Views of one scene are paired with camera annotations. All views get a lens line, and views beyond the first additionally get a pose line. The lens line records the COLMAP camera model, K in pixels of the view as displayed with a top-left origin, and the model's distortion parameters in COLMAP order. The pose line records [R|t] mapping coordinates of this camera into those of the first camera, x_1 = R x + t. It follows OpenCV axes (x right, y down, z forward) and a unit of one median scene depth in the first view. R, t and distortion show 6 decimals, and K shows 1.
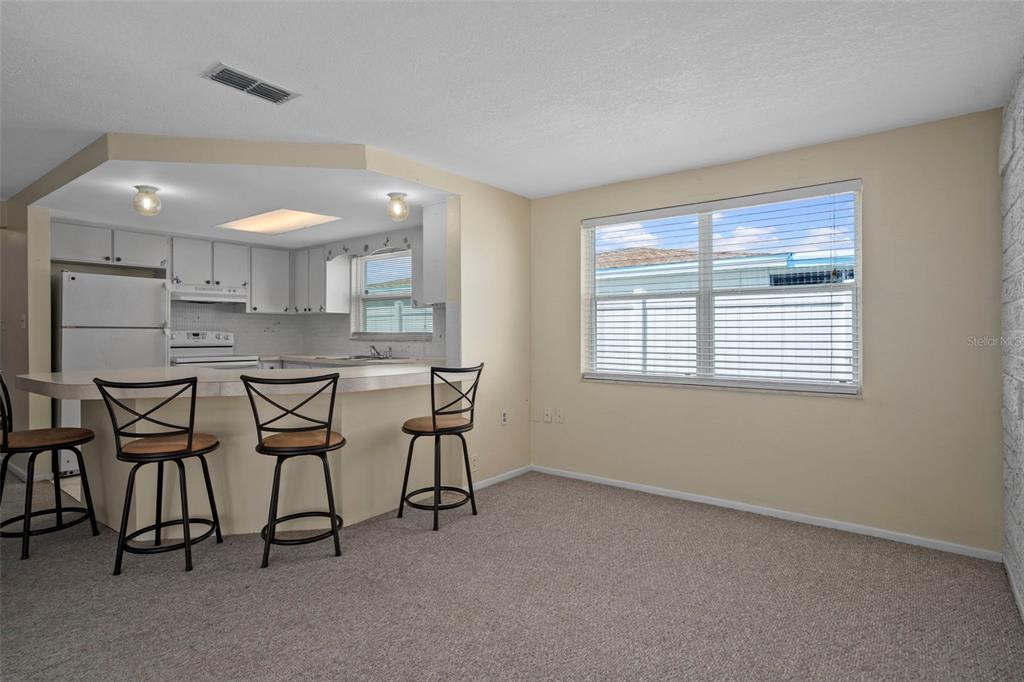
lens RADIAL K [[526.2, 0, 510.5], [0, 526.2, 336.7], [0, 0, 1]] dist [-0.000688, 0.000271]
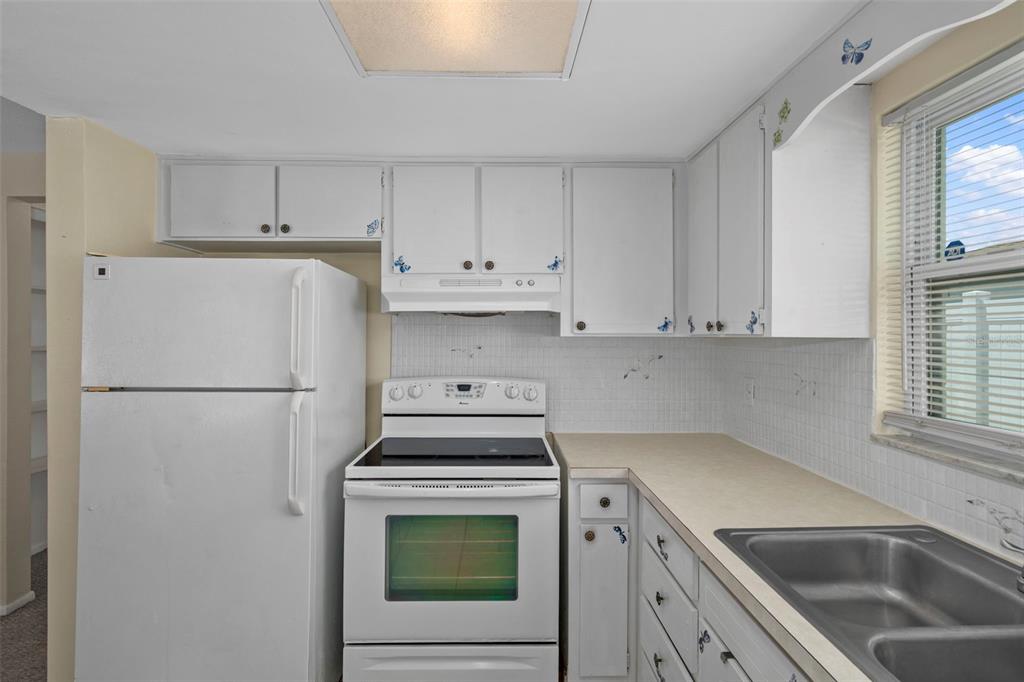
lens RADIAL K [[506.6, 0, 513.4], [0, 506.6, 331.6], [0, 0, 1]] dist [0.000367, 0.000143]
pose [[0.641316, -0.003302, -0.767270, -0.243421], [-0.006526, 0.999931, -0.009757, -0.047201], [0.767249, 0.011265, 0.641250, 0.759045]]
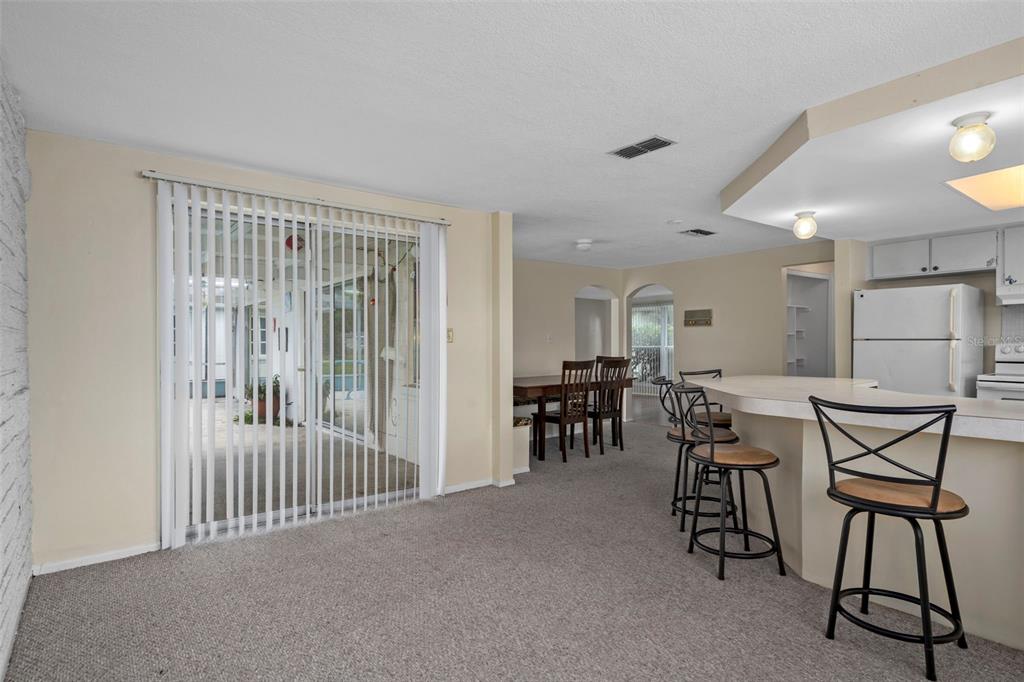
lens RADIAL K [[537.5, 0, 508.6], [0, 537.5, 343.8], [0, 0, 1]] dist [0.002628, 0.000746]
pose [[-0.255623, 0.000894, -0.966776, 0.352076], [-0.009479, 0.999949, 0.003430, -0.004321], [0.966730, 0.010041, -0.255602, 0.435520]]
